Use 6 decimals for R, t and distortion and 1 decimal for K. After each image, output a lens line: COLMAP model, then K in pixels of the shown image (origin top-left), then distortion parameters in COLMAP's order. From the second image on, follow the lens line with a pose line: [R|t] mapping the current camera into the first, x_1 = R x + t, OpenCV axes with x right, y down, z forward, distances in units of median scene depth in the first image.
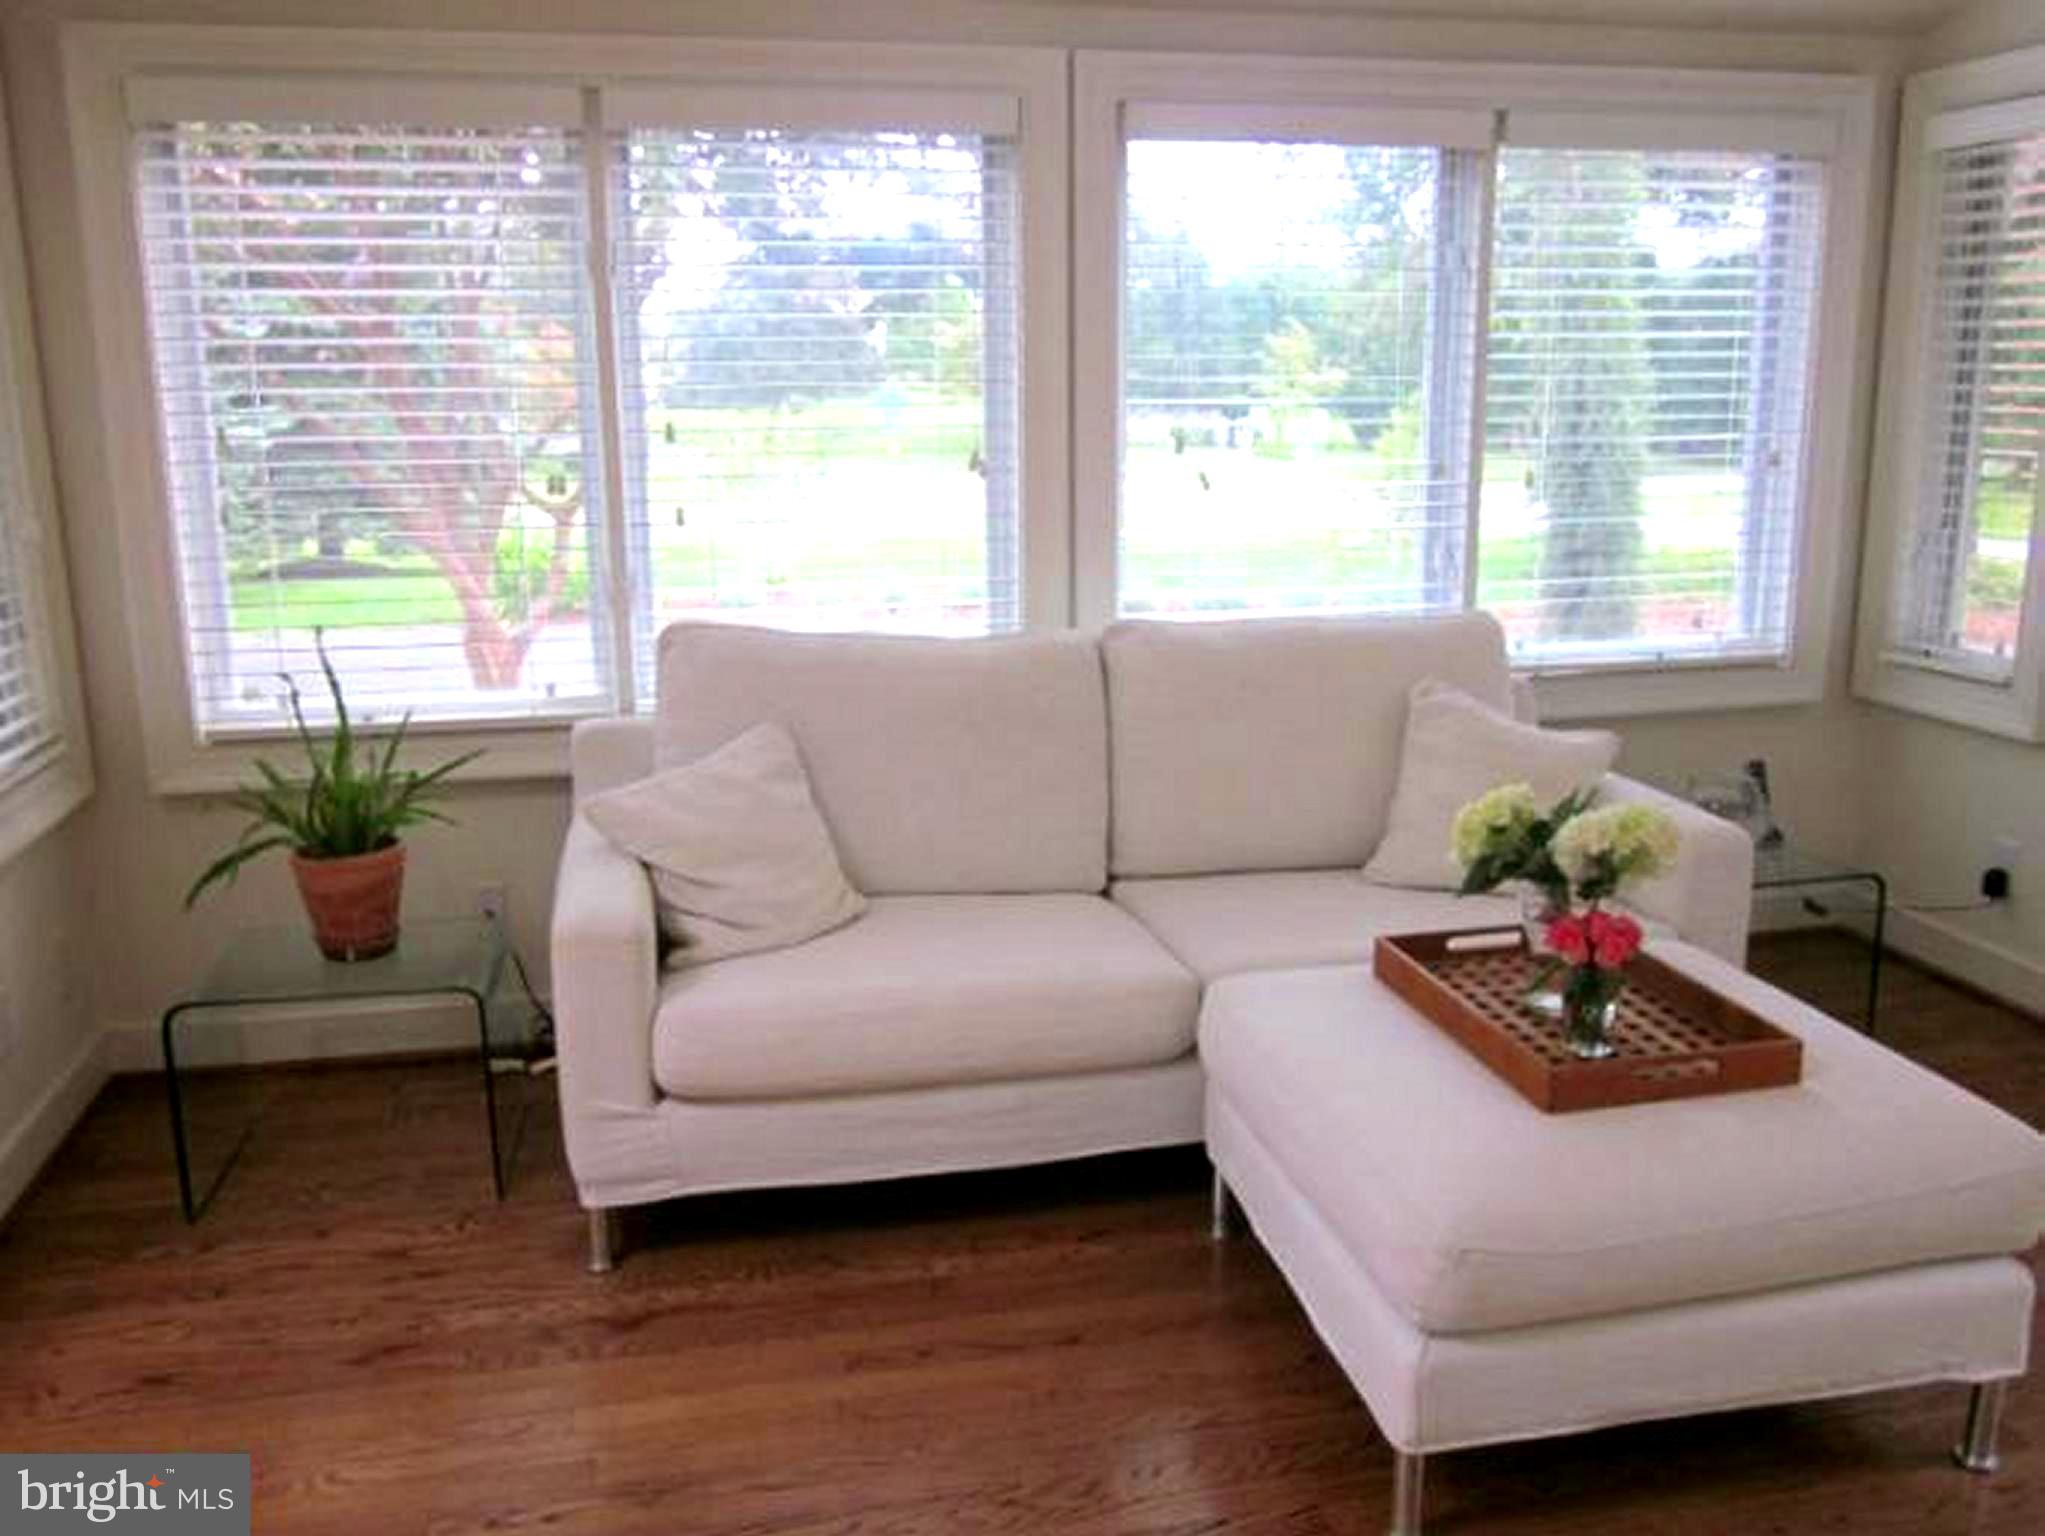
lens RADIAL K [[1732.7, 0, 1019.5], [0, 1732.7, 753.4], [0, 0, 1]] dist [0.010057, -0.049256]
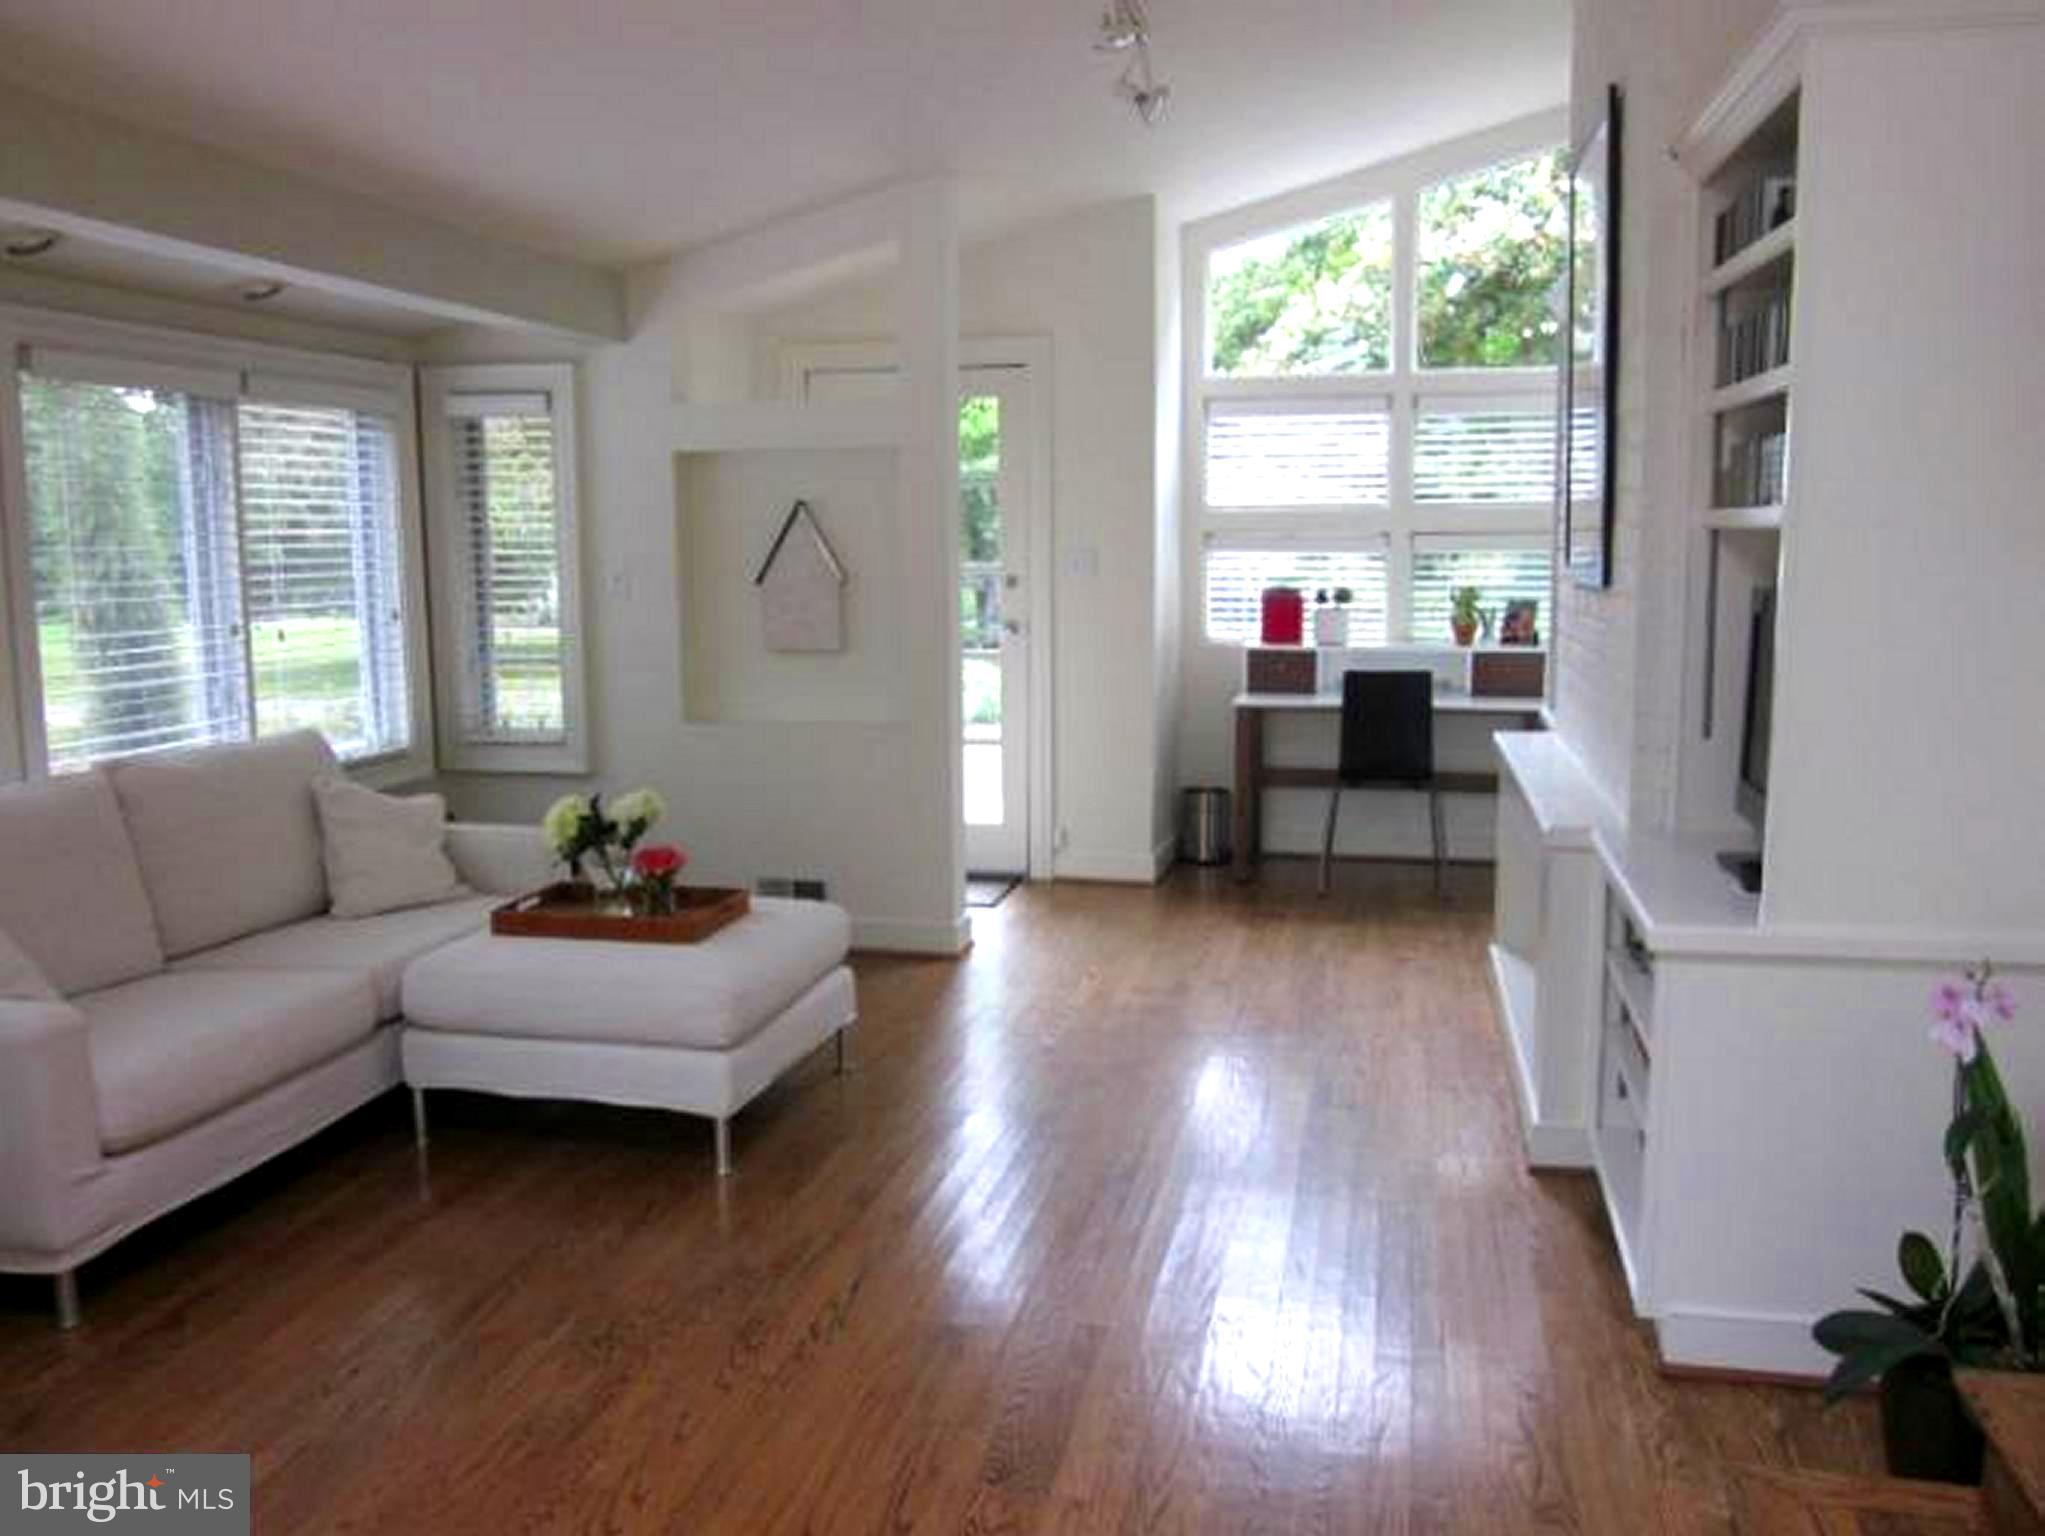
lens RADIAL K [[1732.7, 0, 1019.5], [0, 1732.7, 753.4], [0, 0, 1]] dist [0.010057, -0.049256]
pose [[0.423852, -0.110666, 0.898945, -0.791737], [0.203805, 0.978708, 0.024391, 0.020396], [-0.882504, 0.172871, 0.437381, -0.108308]]
